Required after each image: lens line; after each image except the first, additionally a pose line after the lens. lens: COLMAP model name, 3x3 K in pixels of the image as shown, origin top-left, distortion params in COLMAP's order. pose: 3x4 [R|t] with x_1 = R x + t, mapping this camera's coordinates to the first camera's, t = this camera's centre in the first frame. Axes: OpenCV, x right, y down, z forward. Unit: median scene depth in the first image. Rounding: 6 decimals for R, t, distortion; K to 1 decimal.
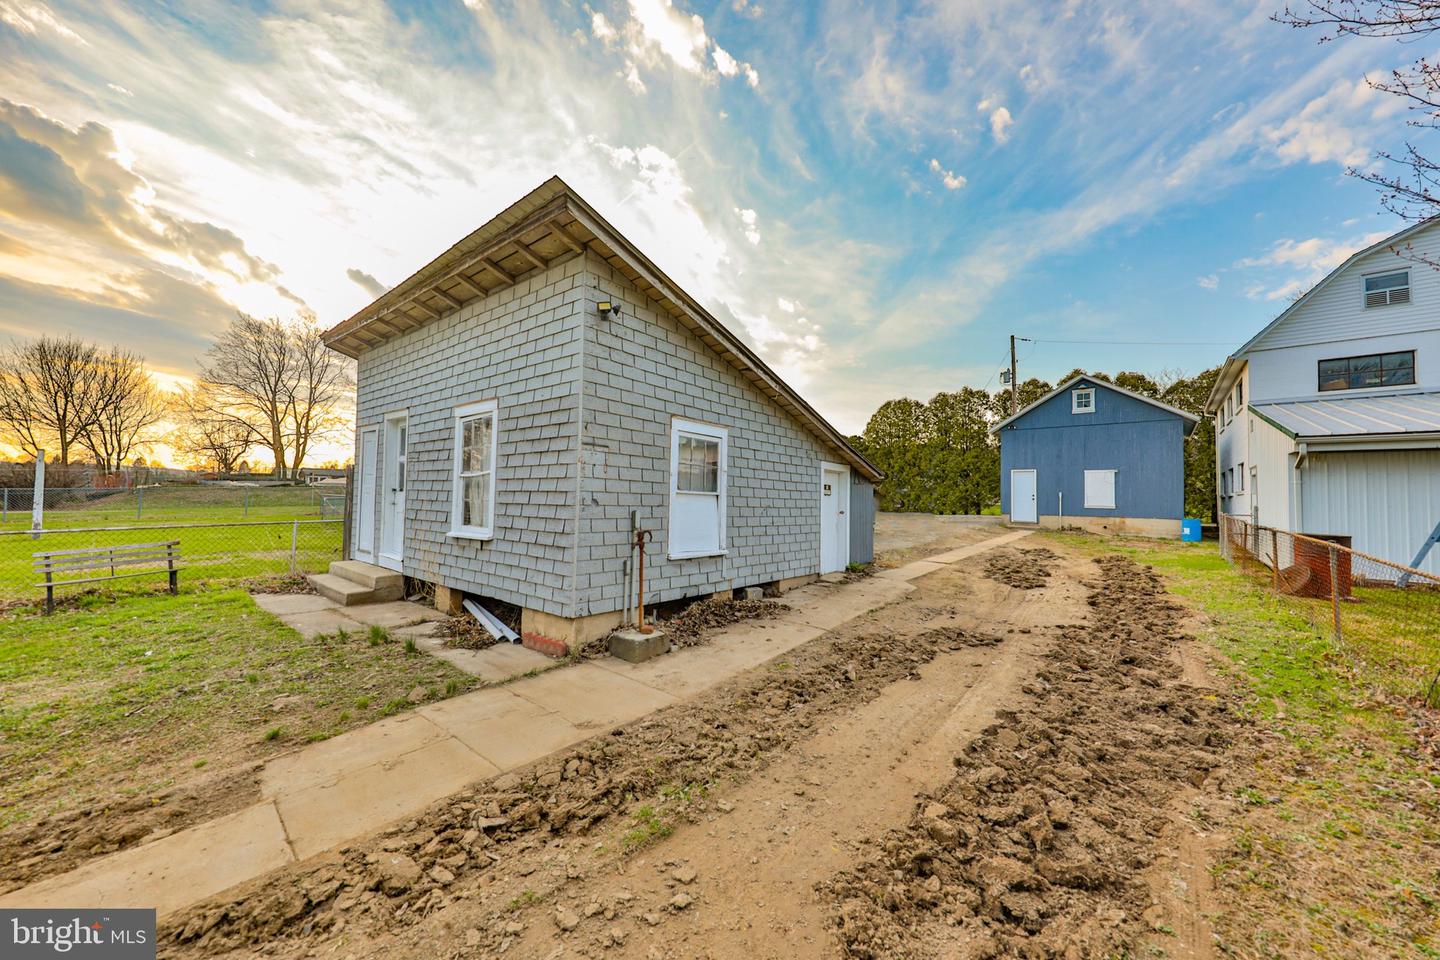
lens RADIAL K [[500.1, 0, 720.0], [0, 500.1, 480.0], [0, 0, 1]] dist [-0.001276, -0.000425]
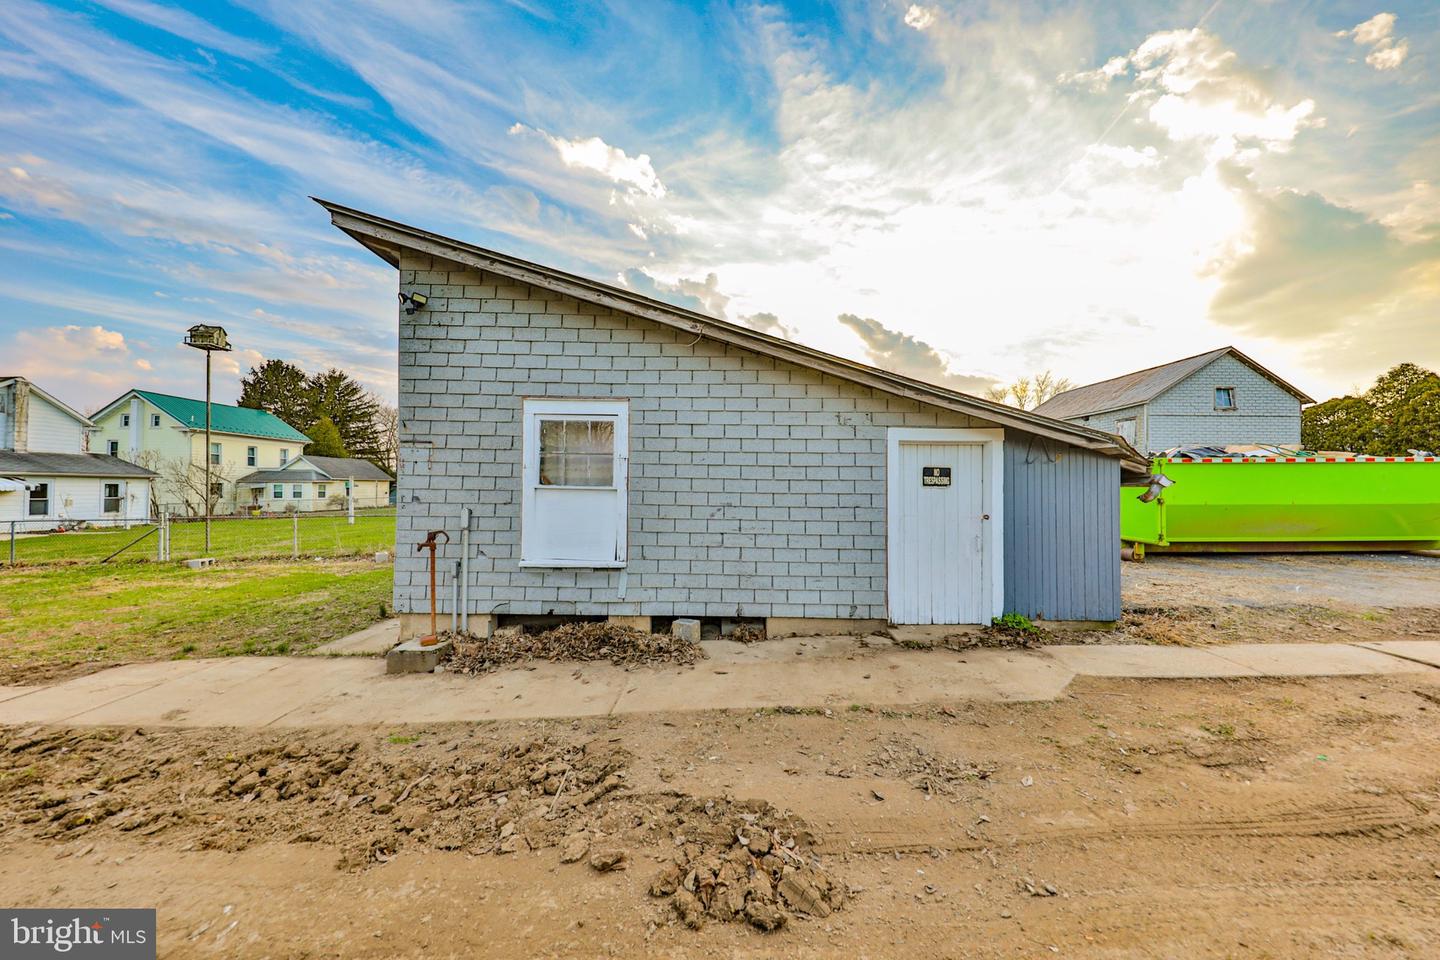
lens RADIAL K [[477.1, 0, 724.6], [0, 477.1, 478.5], [0, 0, 1]] dist [0.003219, -0.000020]
pose [[0.645683, -0.027272, -0.763118, 0.726139], [0.036627, 0.999318, -0.004723, 0.024672], [0.762727, -0.024901, 0.646242, 0.715205]]
